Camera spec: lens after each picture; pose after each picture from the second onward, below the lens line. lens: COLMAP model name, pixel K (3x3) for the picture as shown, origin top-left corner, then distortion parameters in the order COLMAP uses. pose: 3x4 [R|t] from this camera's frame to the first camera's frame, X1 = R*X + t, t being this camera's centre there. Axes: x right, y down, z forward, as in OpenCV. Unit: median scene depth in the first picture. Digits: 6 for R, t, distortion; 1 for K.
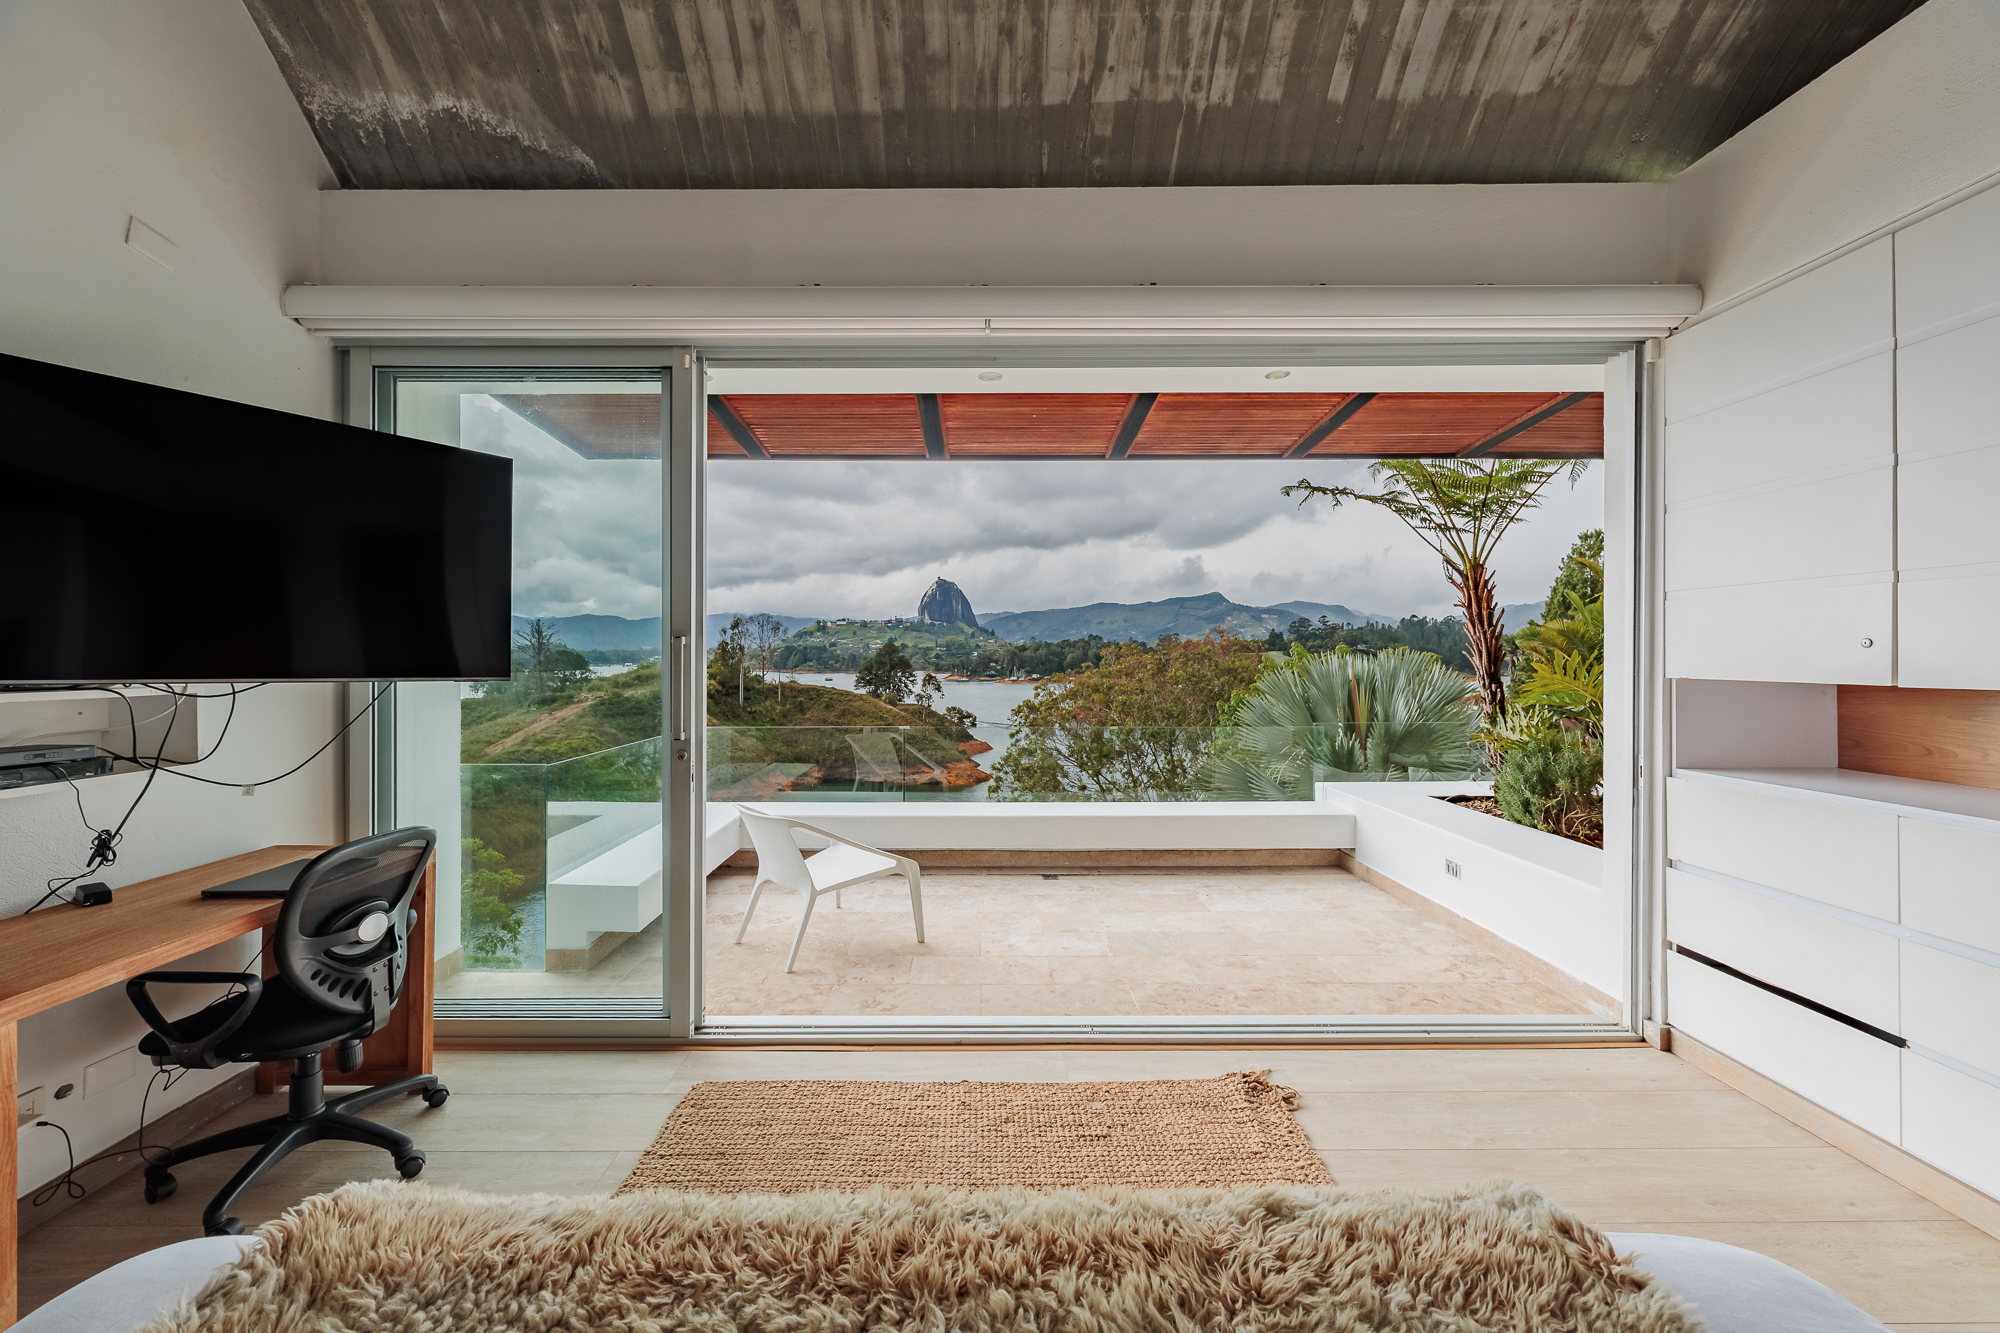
lens RADIAL K [[785.1, 0, 984.1], [0, 785.1, 659.0], [0, 0, 1]] dist [0.000356, 0.000053]
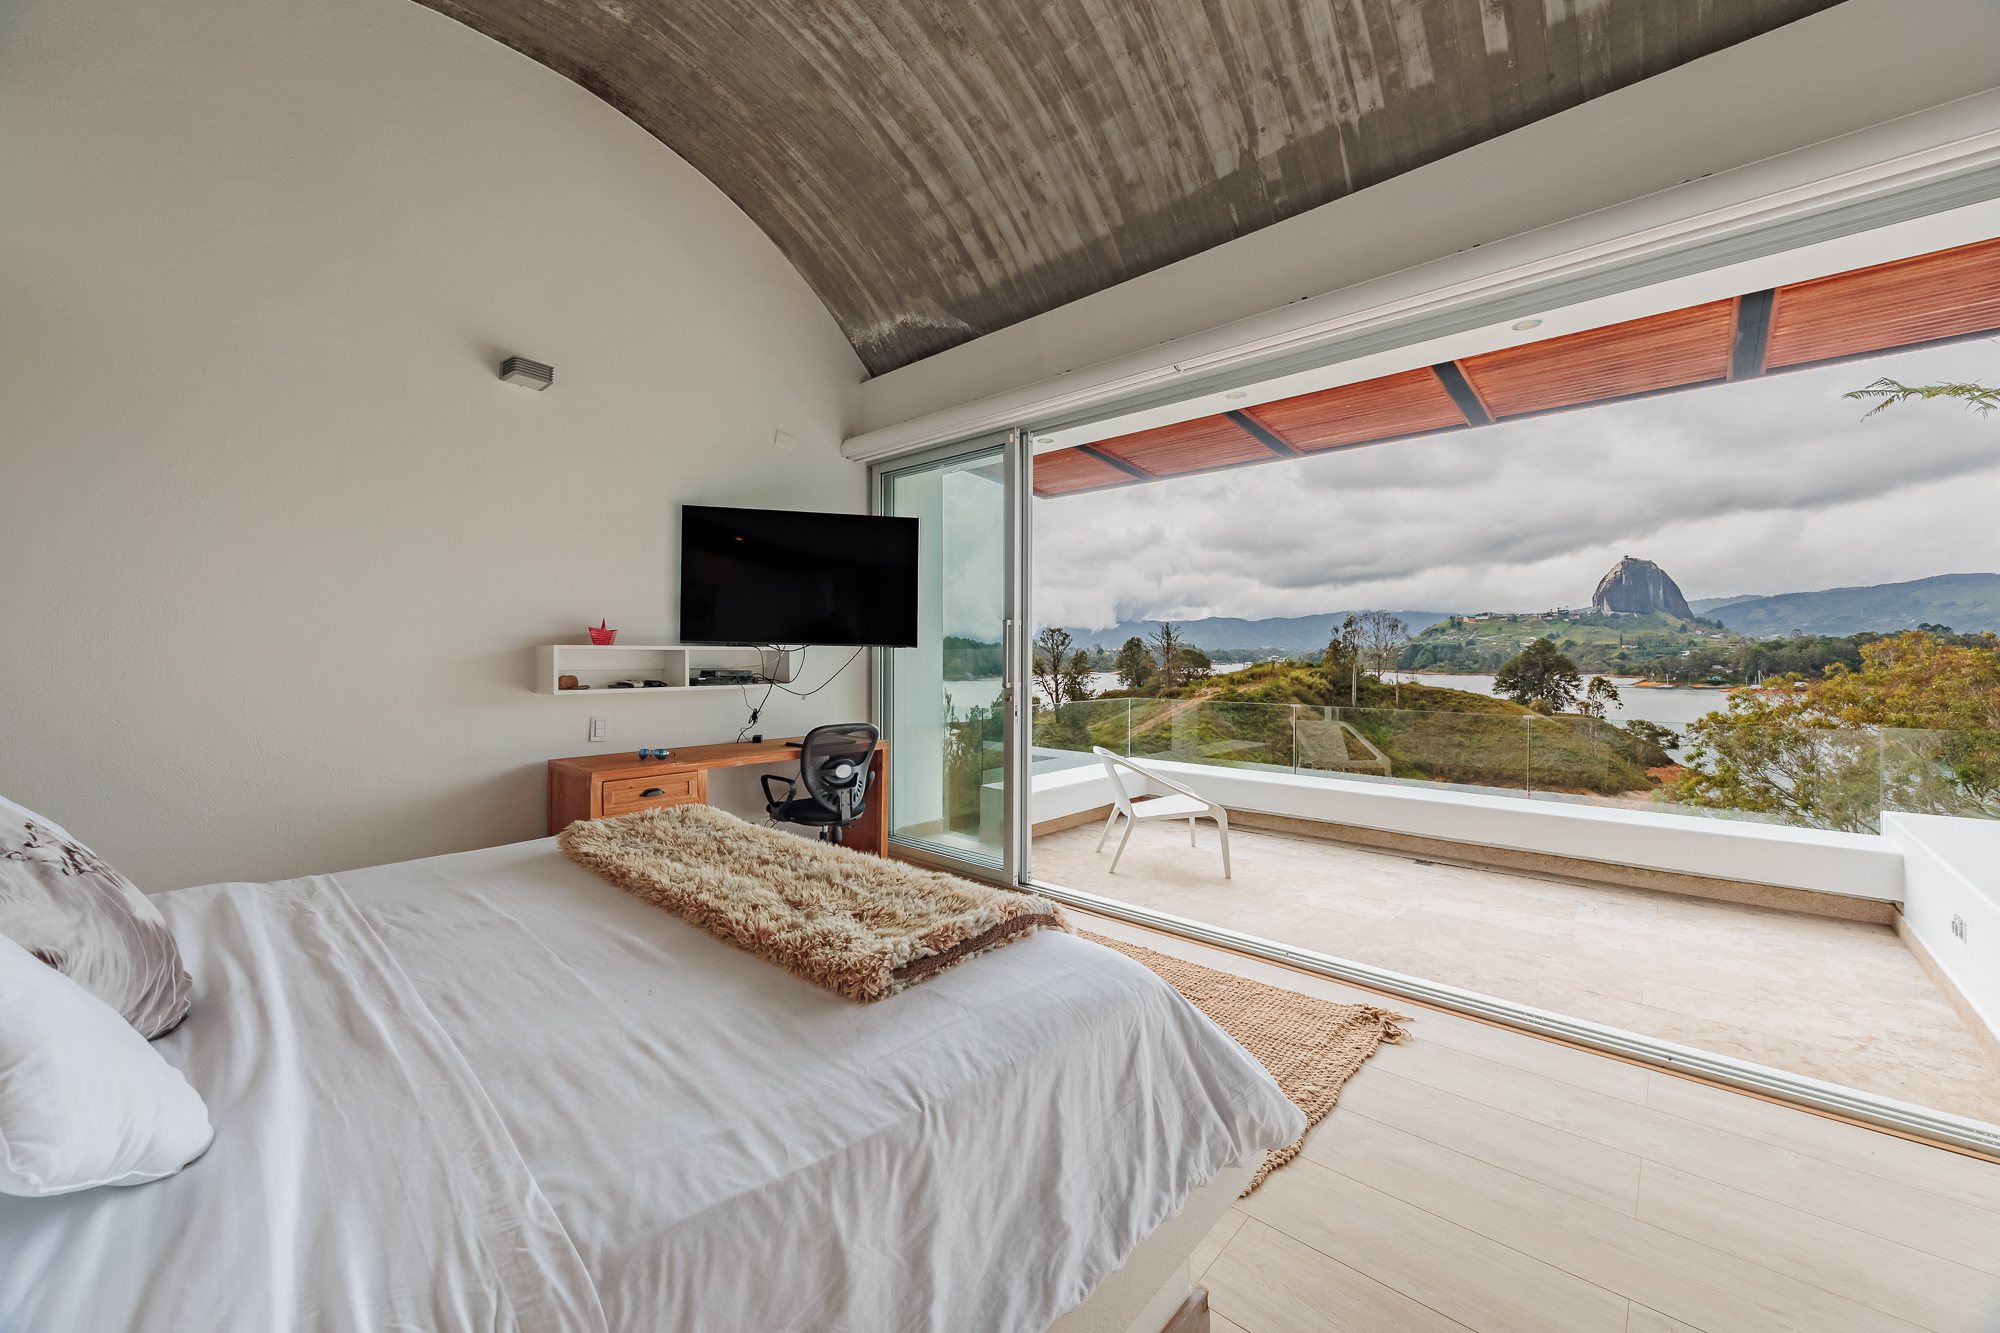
lens RADIAL K [[777.2, 0, 999.9], [0, 777.2, 657.1], [0, 0, 1]] dist [0.000300, 0.000047]
pose [[0.738169, 0.003575, -0.674606, 0.483804], [-0.004916, 0.999988, -0.000081, 0.034444], [0.674598, 0.003376, 0.738178, -0.096276]]
